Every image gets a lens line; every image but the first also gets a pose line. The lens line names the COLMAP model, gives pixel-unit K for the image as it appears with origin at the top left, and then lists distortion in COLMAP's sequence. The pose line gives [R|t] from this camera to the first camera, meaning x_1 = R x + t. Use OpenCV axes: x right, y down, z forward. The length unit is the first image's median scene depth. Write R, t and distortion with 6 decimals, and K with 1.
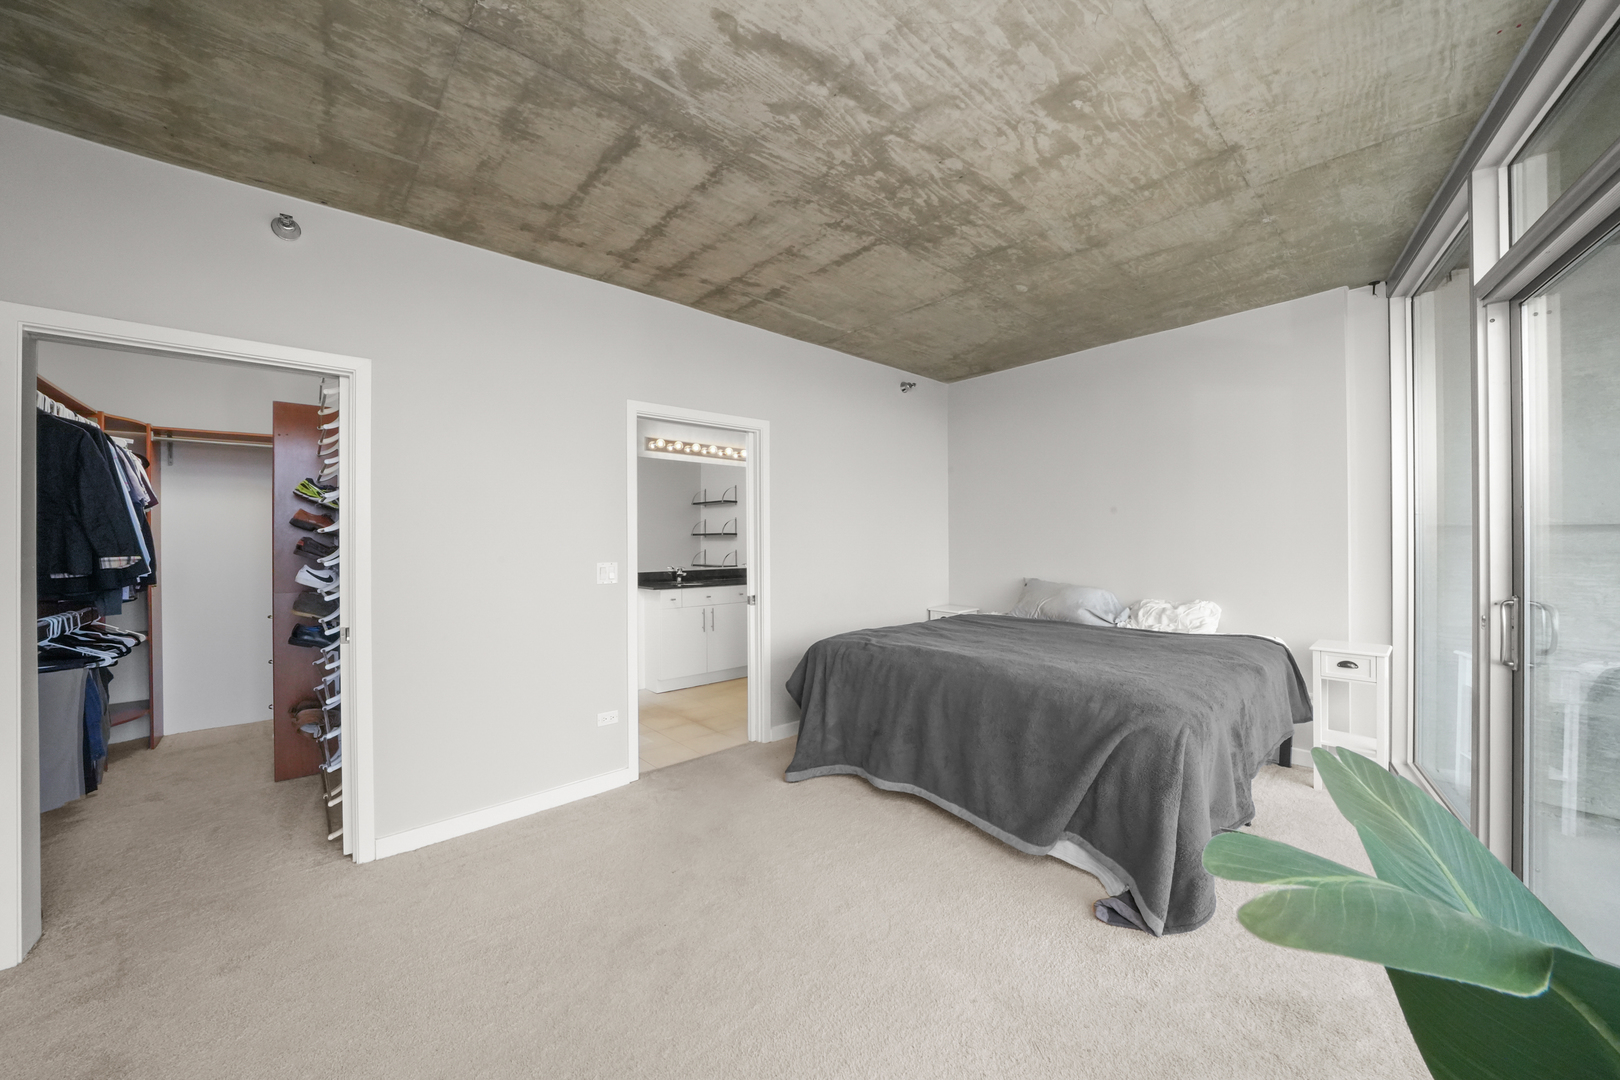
lens RADIAL K [[578.5, 0, 810.3], [0, 578.5, 539.7], [0, 0, 1]] dist [-0.010172, -0.000195]
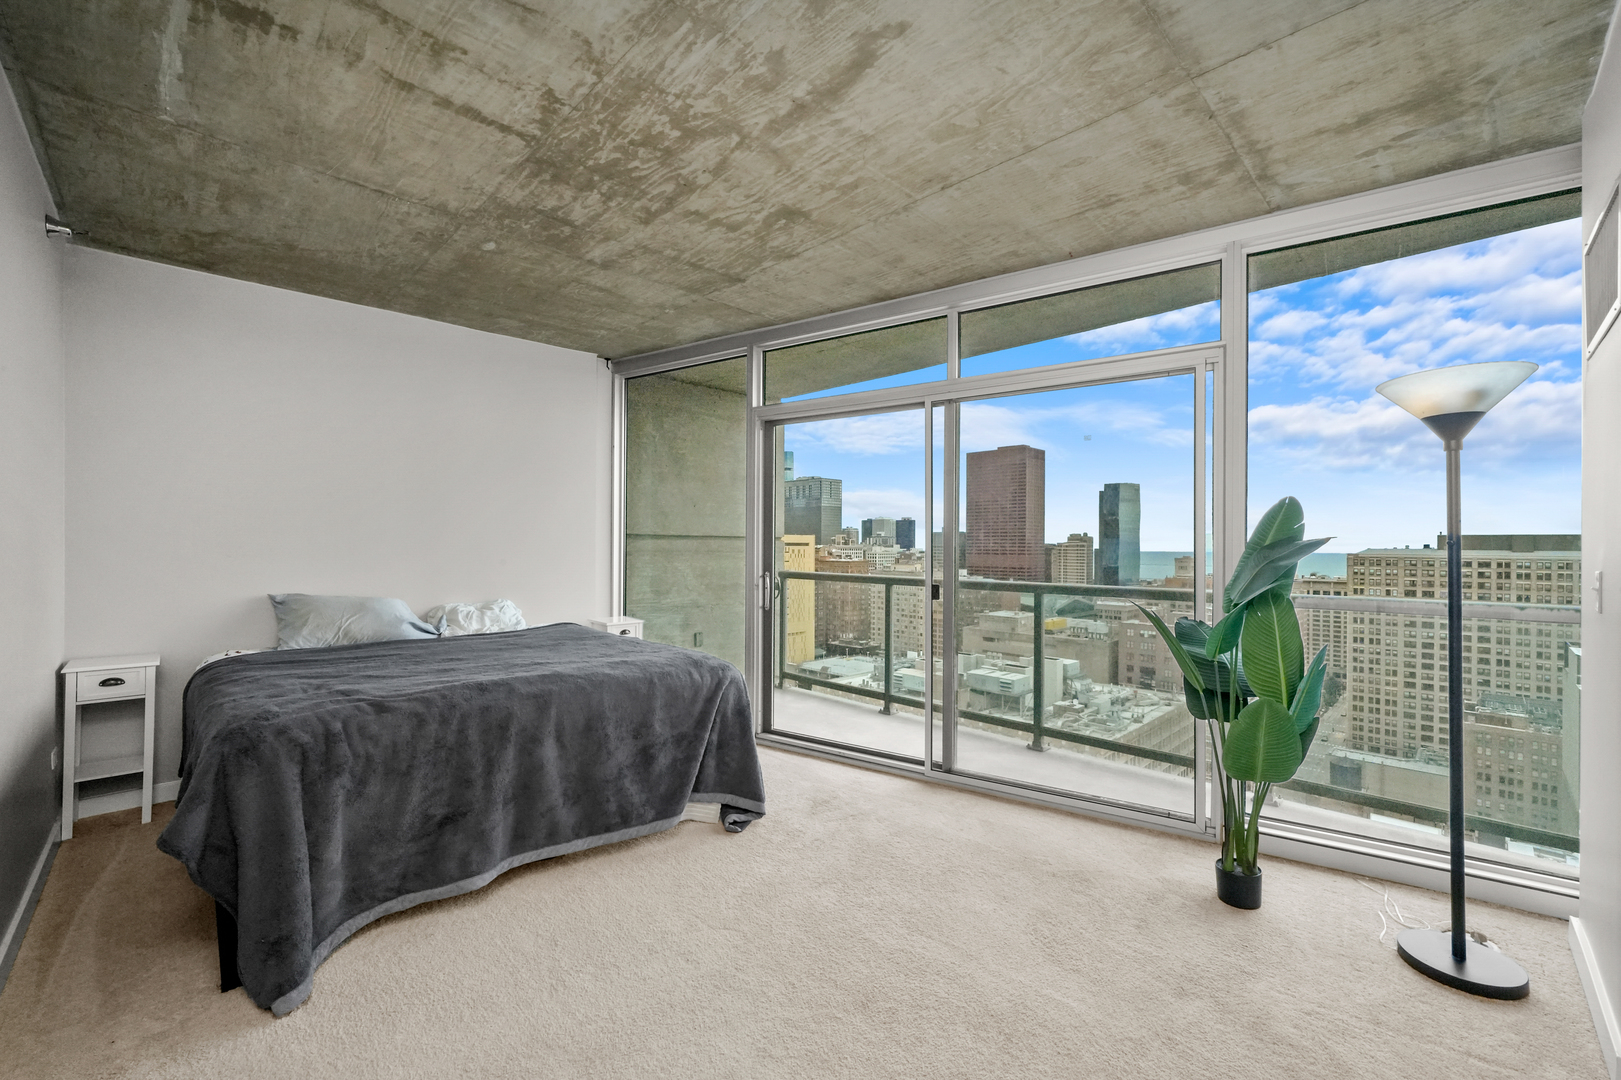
lens RADIAL K [[645.3, 0, 801.3], [0, 645.3, 541.8], [0, 0, 1]] dist [-0.008626, 0.000601]
pose [[-0.024885, 0.007876, 0.999659, -0.707516], [-0.007608, 0.999939, -0.008067, 0.009716], [-0.999661, -0.007806, -0.024824, 0.655843]]
